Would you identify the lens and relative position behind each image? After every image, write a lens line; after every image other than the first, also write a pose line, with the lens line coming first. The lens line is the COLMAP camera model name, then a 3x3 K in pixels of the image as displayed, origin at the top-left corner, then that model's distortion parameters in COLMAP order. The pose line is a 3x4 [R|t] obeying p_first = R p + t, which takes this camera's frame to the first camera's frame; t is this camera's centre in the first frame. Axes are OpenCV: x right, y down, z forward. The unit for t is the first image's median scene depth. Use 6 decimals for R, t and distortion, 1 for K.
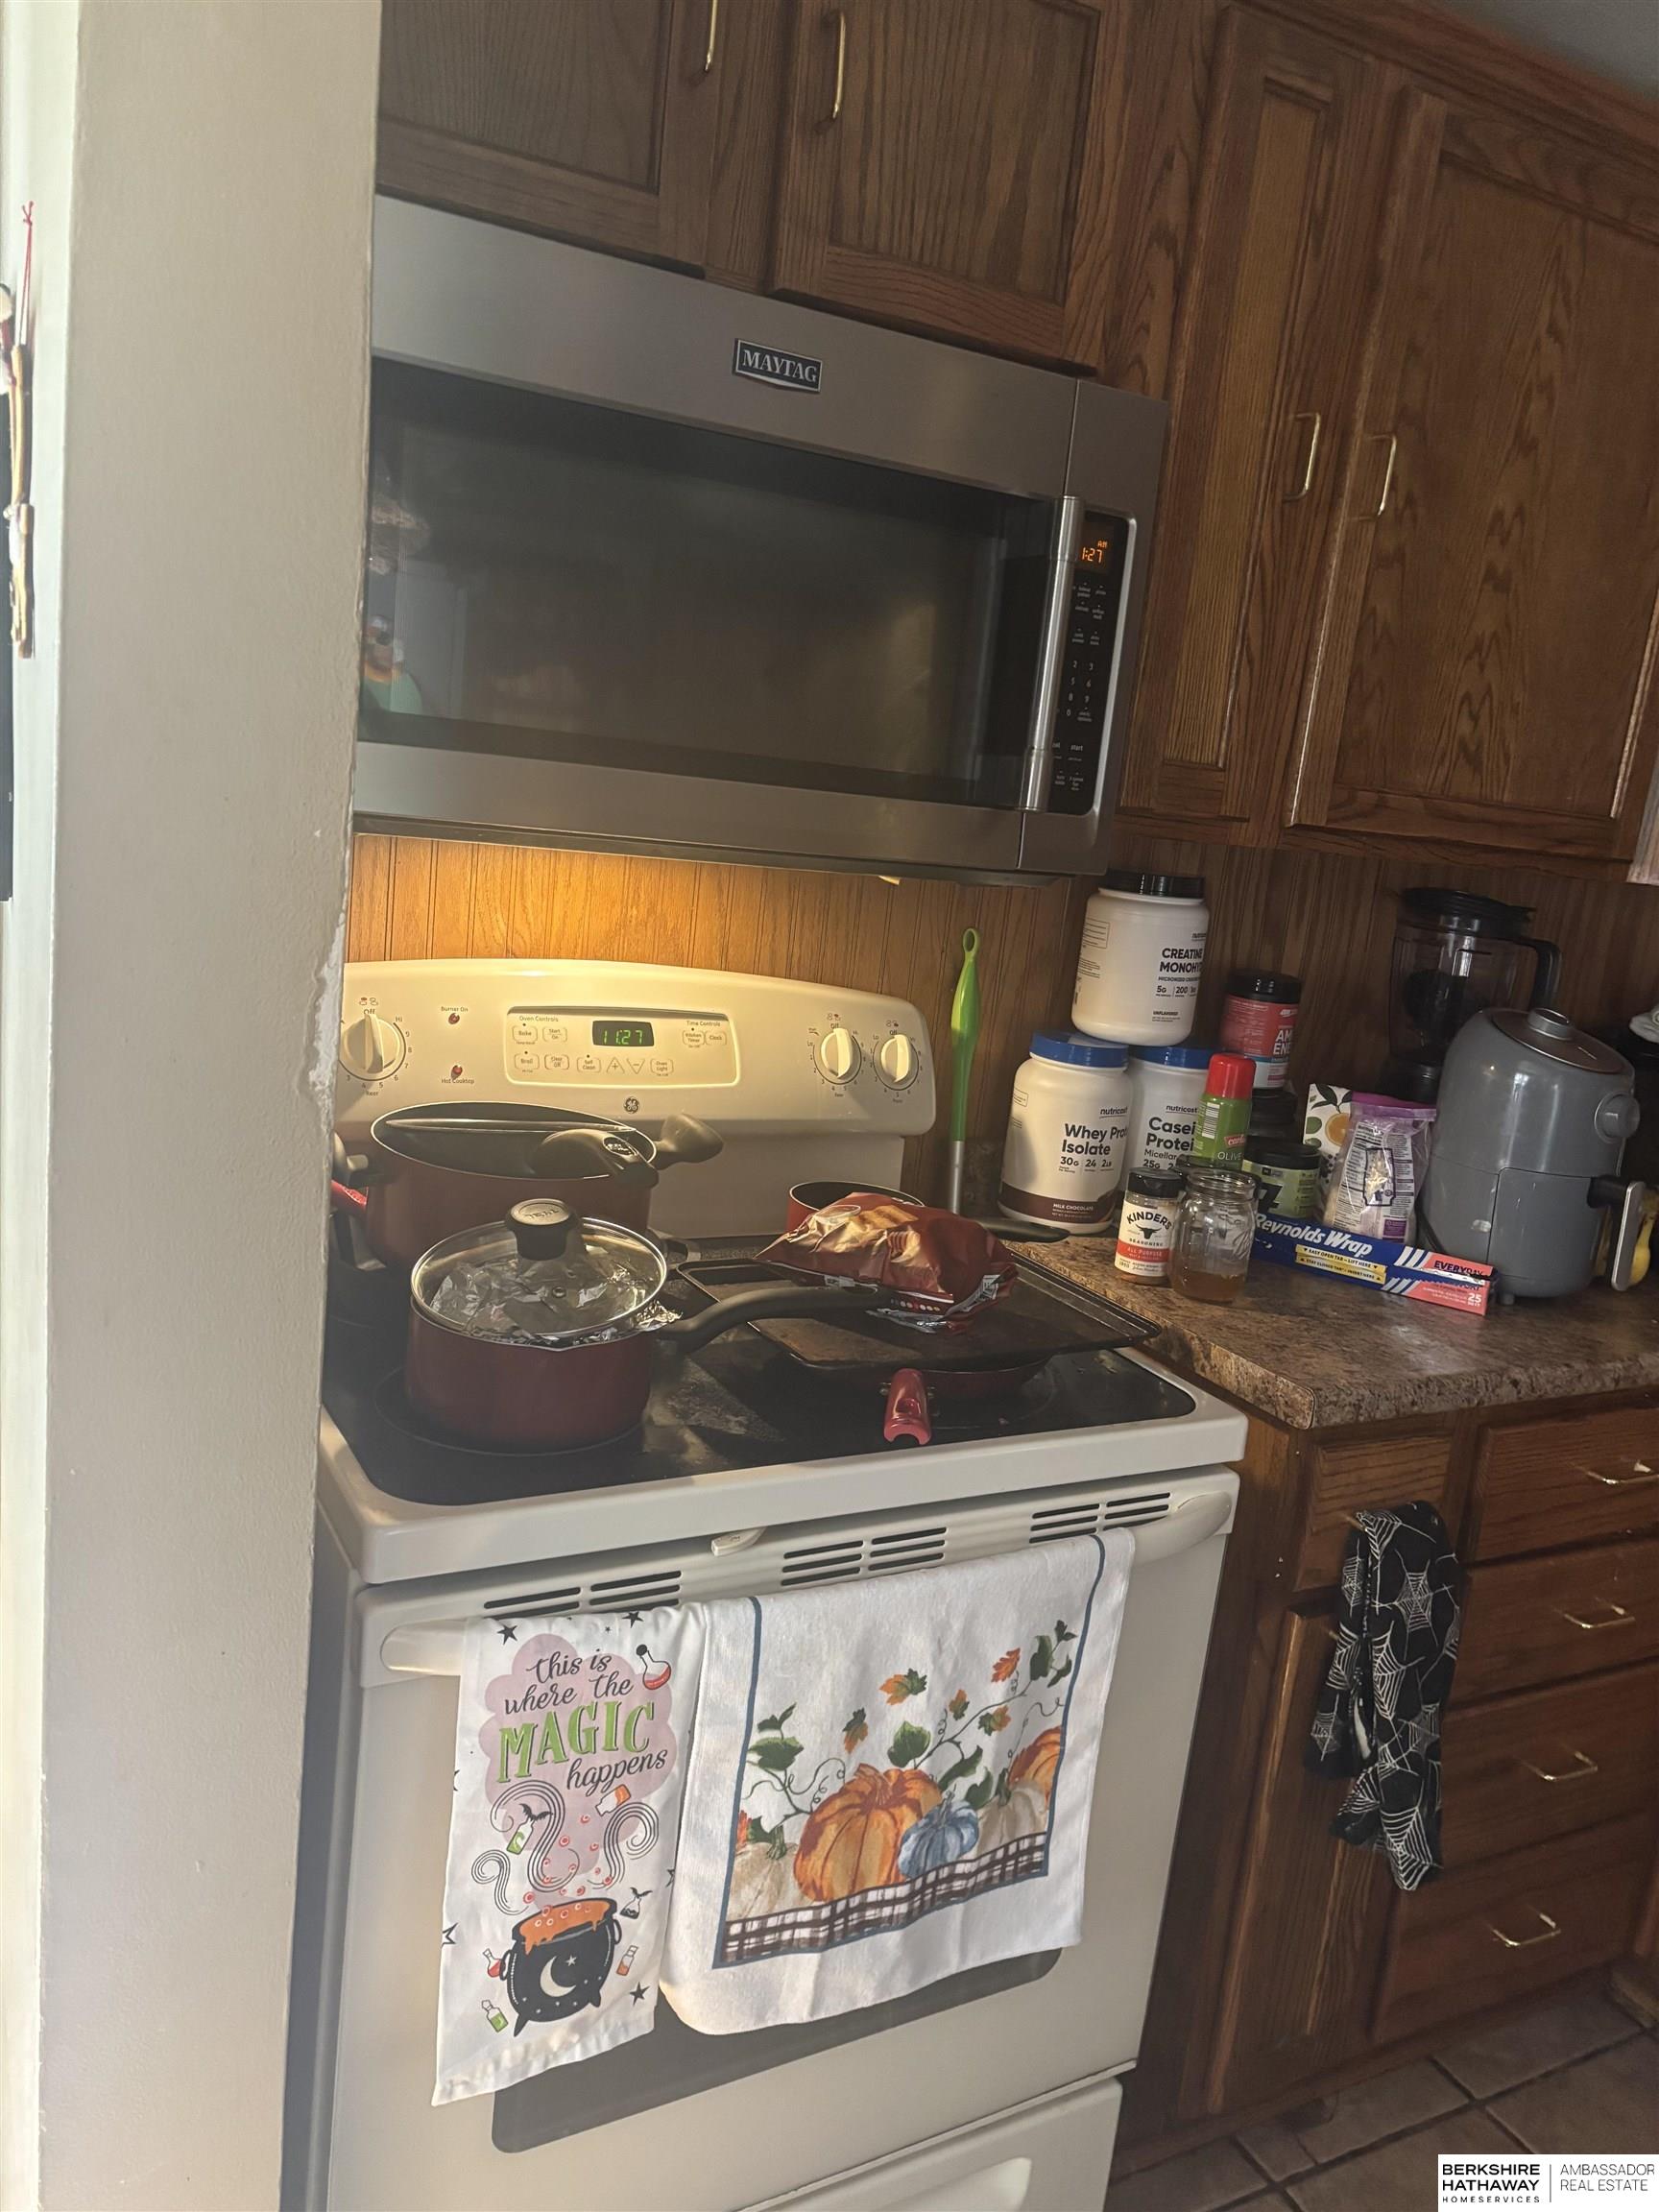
lens RADIAL K [[1666.8, 0, 829.5], [0, 1666.8, 1106.0], [0, 0, 1]] dist [0.040335, -0.051878]
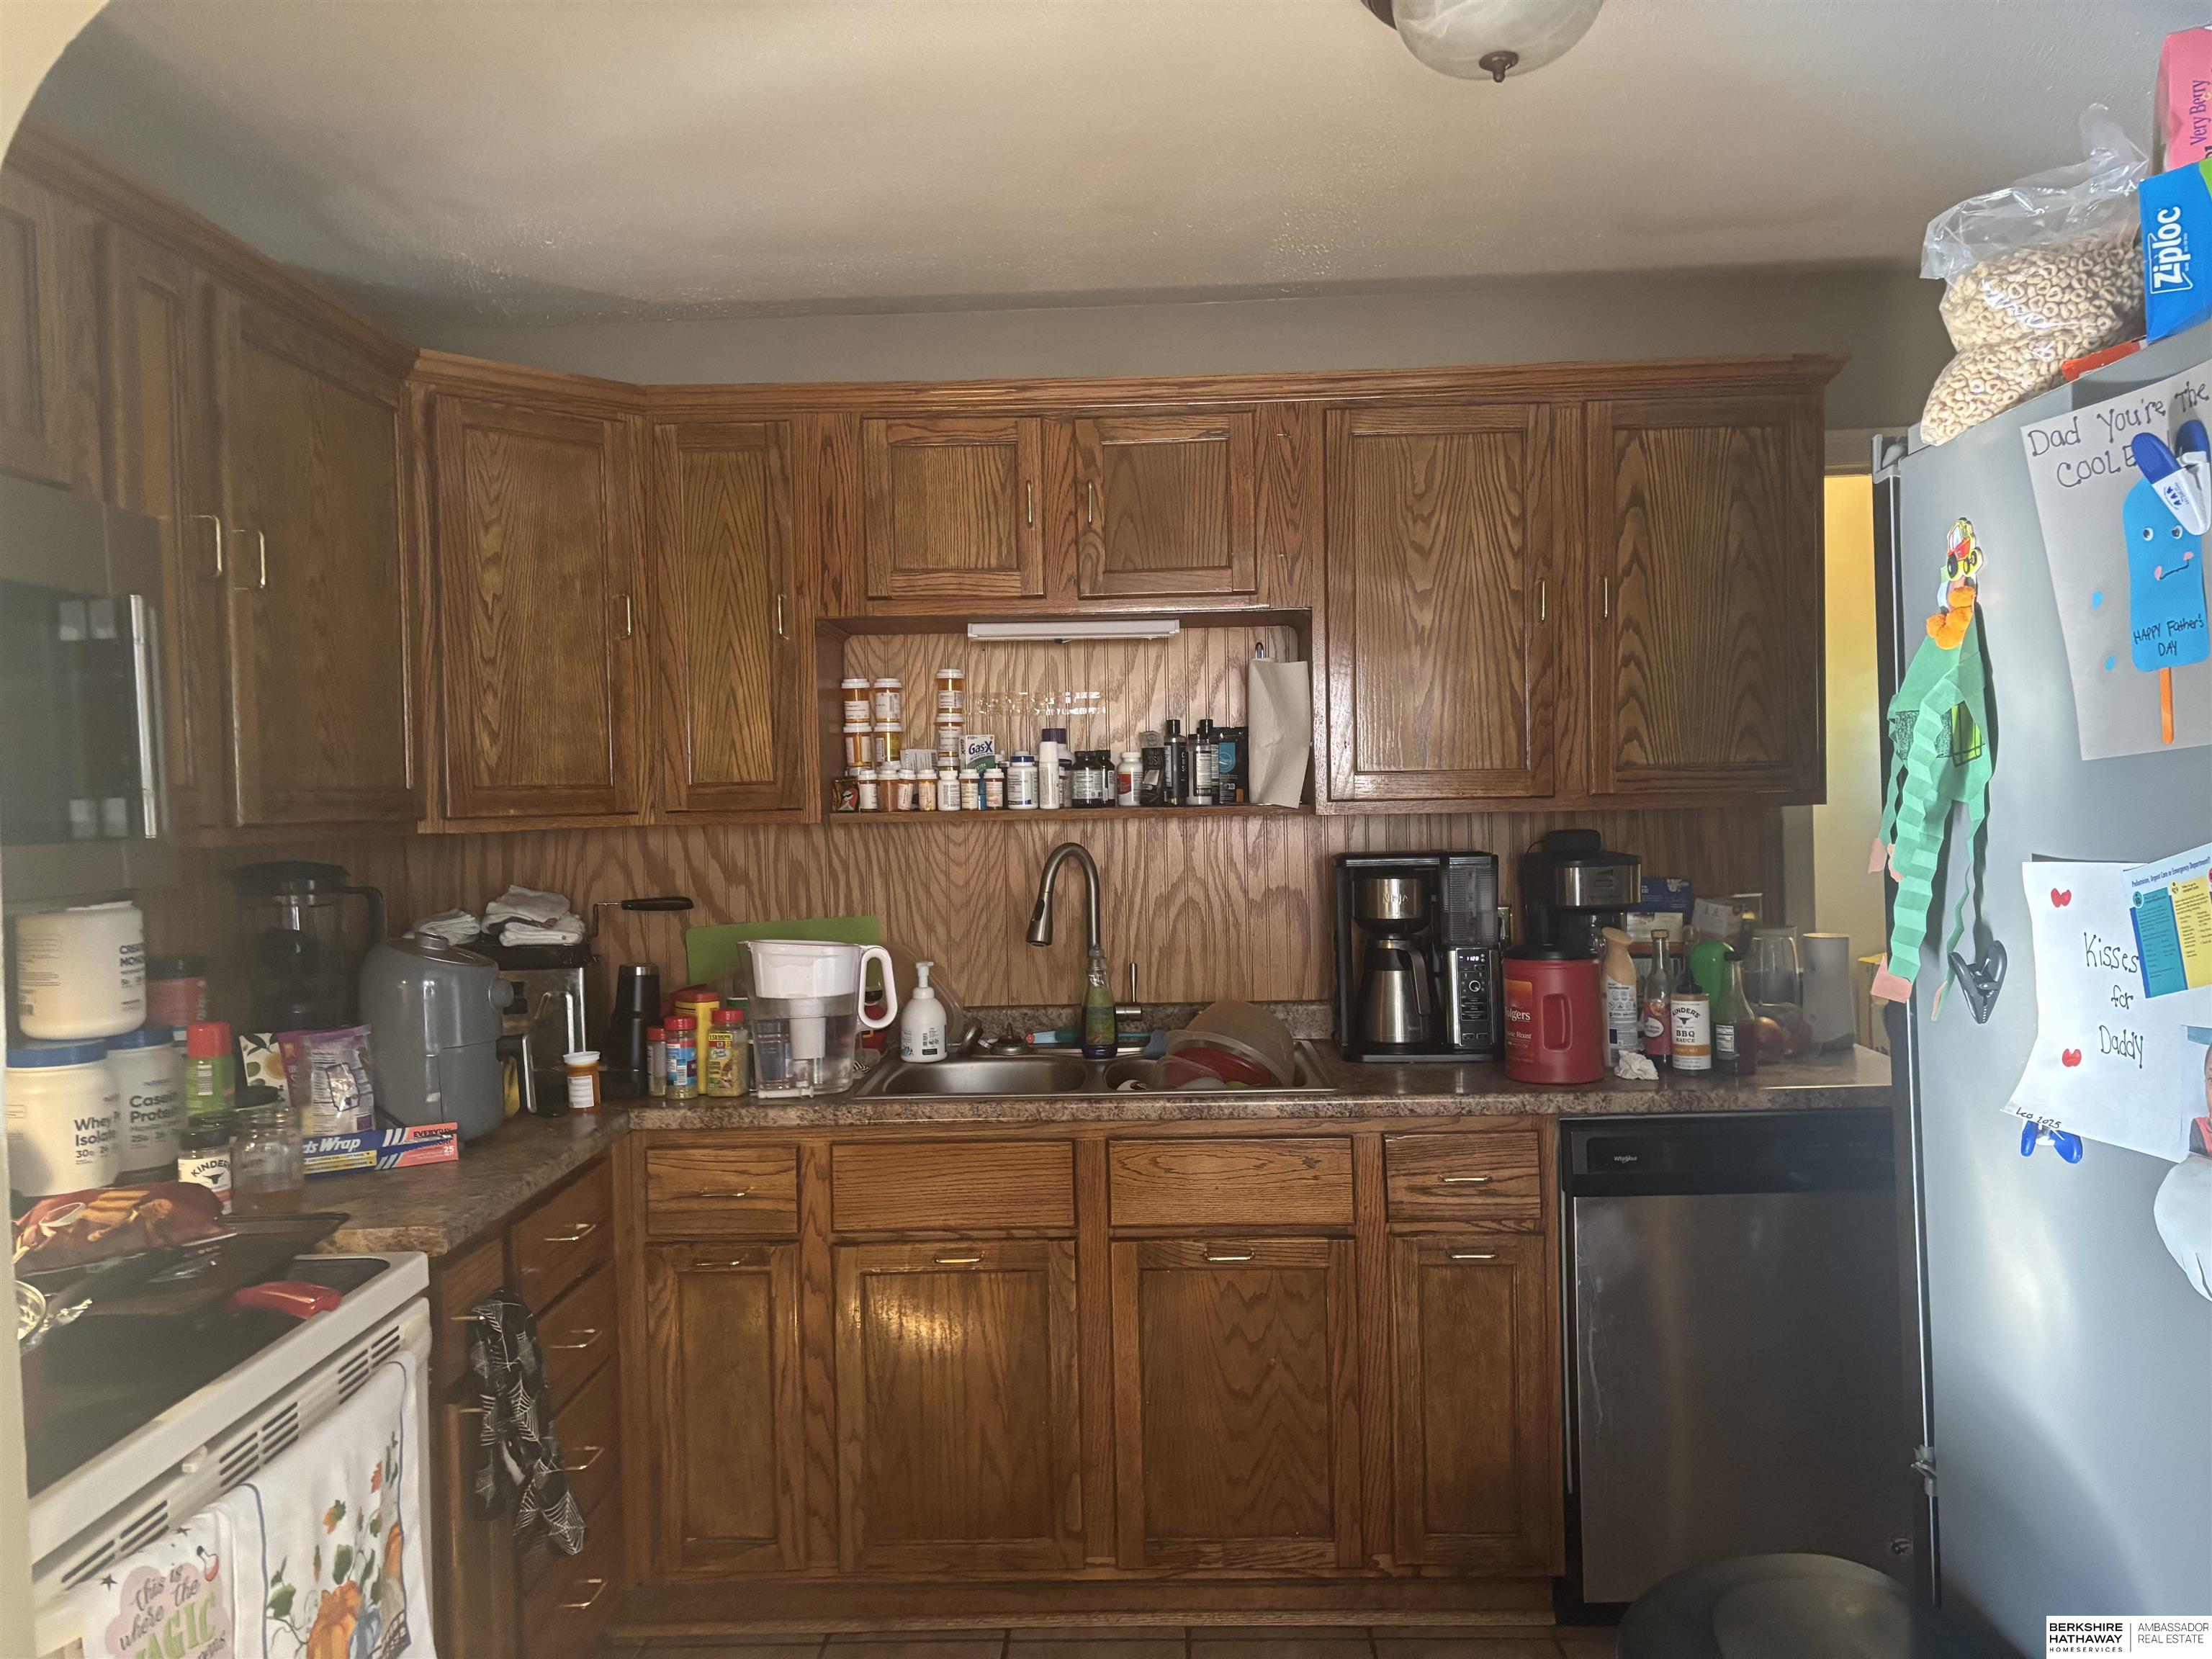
lens RADIAL K [[1683.2, 0, 1106.3], [0, 1683.2, 805.3], [0, 0, 1]] dist [0.002773, -0.003337]
pose [[0.488058, -0.131492, 0.862850, -0.635648], [0.256946, 0.966424, 0.001939, -0.024163], [-0.834133, 0.220759, 0.505457, -0.230419]]
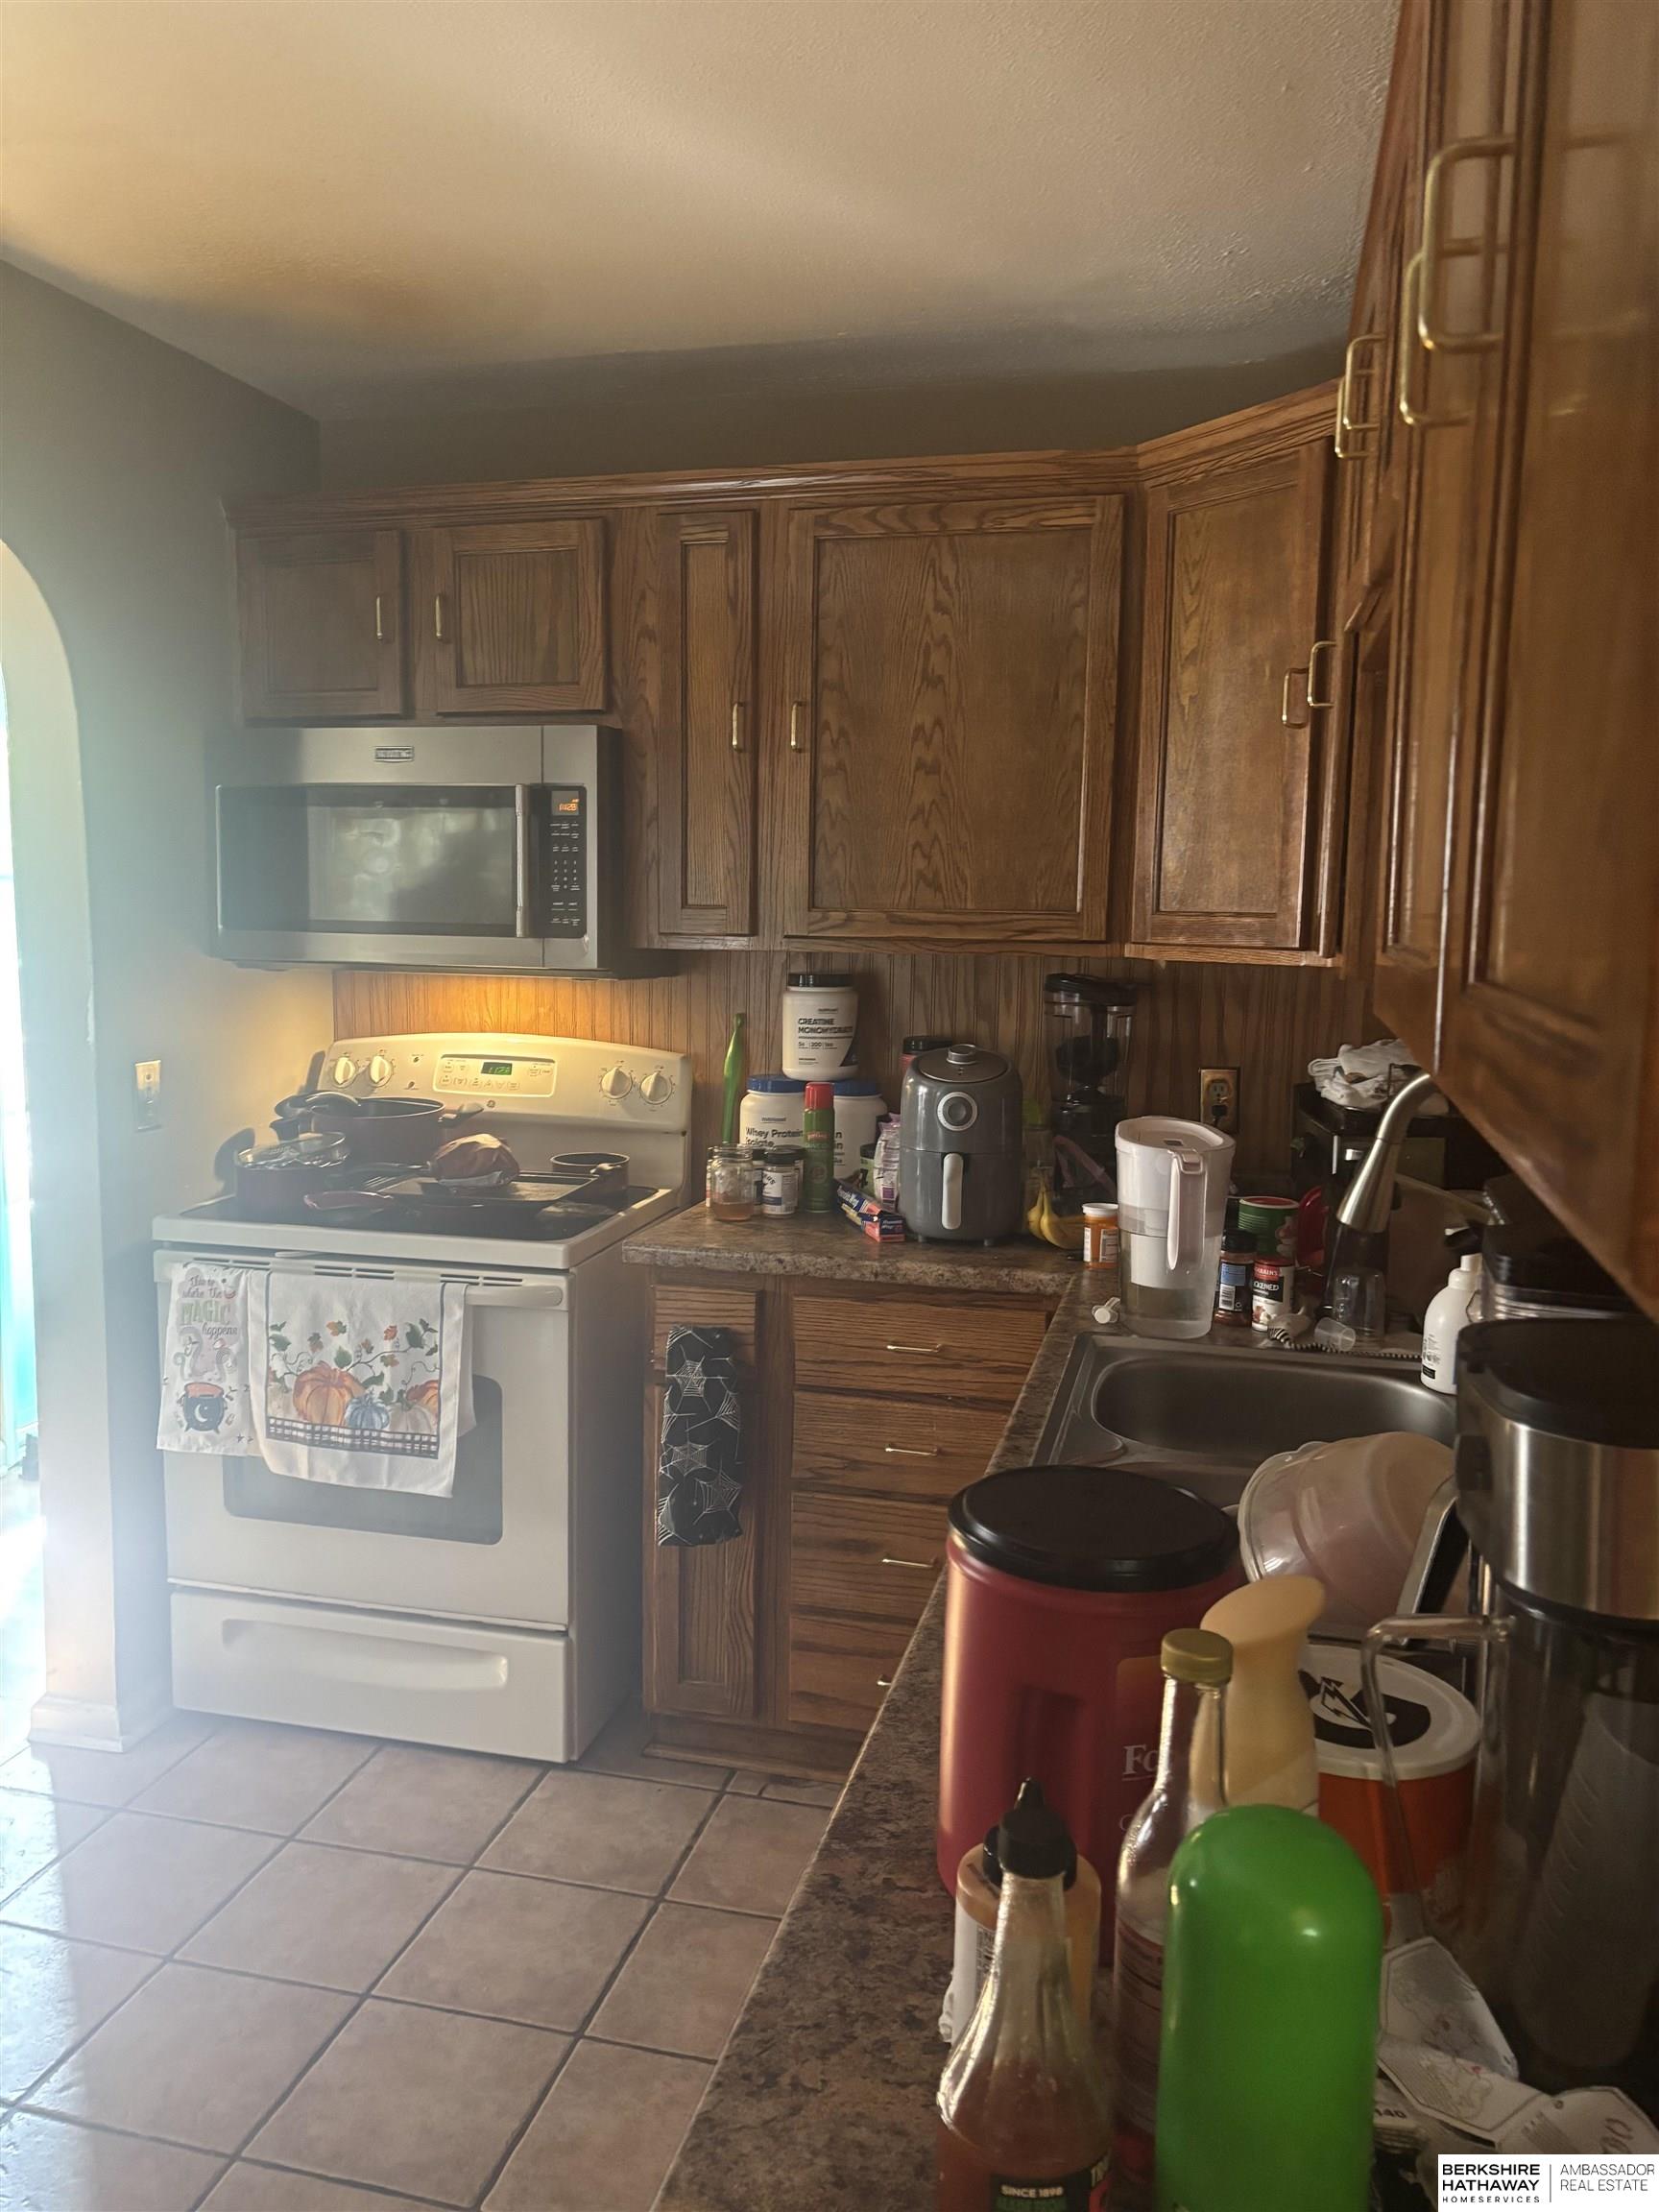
lens RADIAL K [[1666.8, 0, 829.5], [0, 1666.8, 1106.0], [0, 0, 1]] dist [0.040335, -0.051878]
pose [[0.728753, -0.017484, -0.684554, 1.844483], [-0.072393, 0.992105, -0.102405, 0.211991], [0.680940, 0.124185, 0.721734, -0.172573]]
